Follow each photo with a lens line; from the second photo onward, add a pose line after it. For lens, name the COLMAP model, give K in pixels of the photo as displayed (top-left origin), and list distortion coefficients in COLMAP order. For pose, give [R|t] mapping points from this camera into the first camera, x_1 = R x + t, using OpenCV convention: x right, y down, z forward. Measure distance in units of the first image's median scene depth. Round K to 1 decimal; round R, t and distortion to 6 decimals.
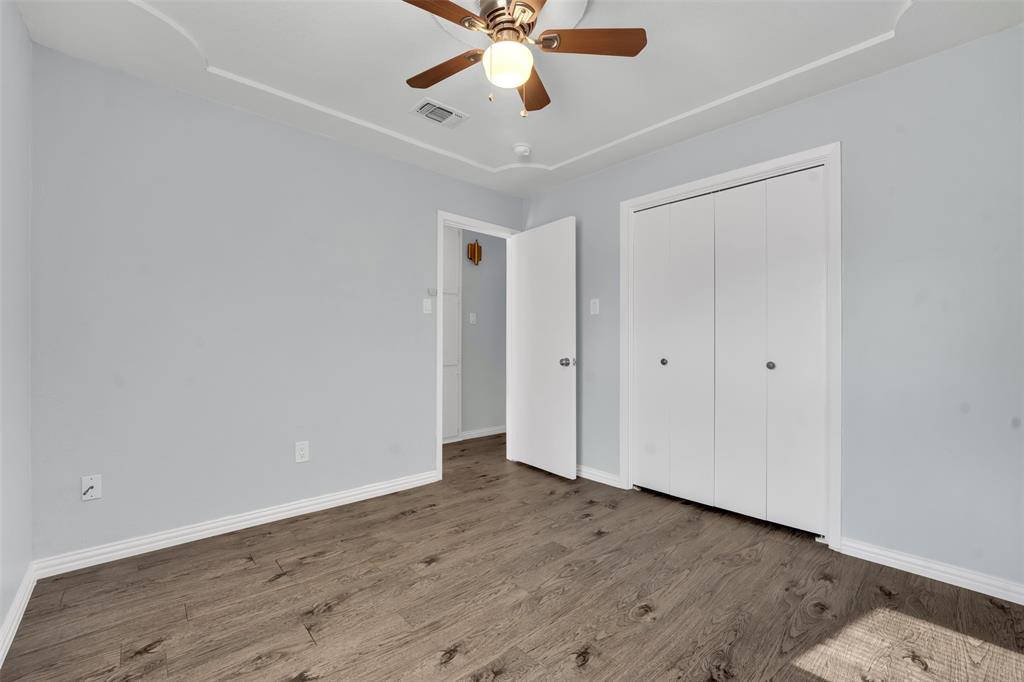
lens RADIAL K [[429.2, 0, 512.0], [0, 429.2, 341.0], [0, 0, 1]] dist [-0.000388, 0.000002]
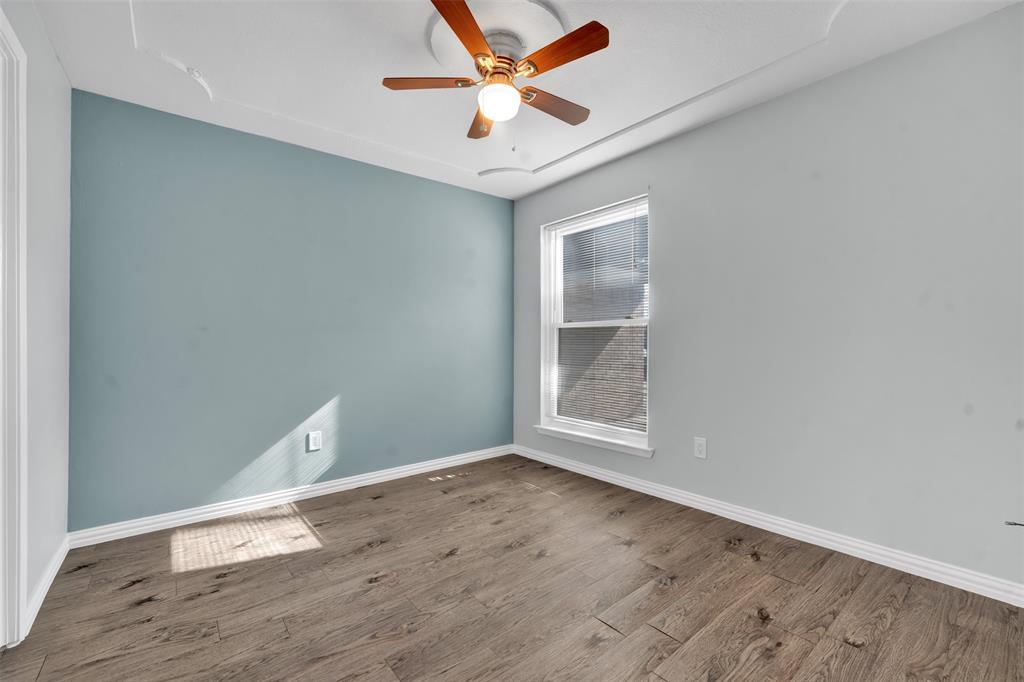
lens RADIAL K [[429.2, 0, 512.0], [0, 429.2, 341.0], [0, 0, 1]] dist [-0.000388, 0.000002]
pose [[-0.998360, 0.006797, 0.056838, -0.109870], [0.006087, 0.999901, -0.012648, 0.016905], [-0.056918, -0.012281, -0.998303, 2.029569]]
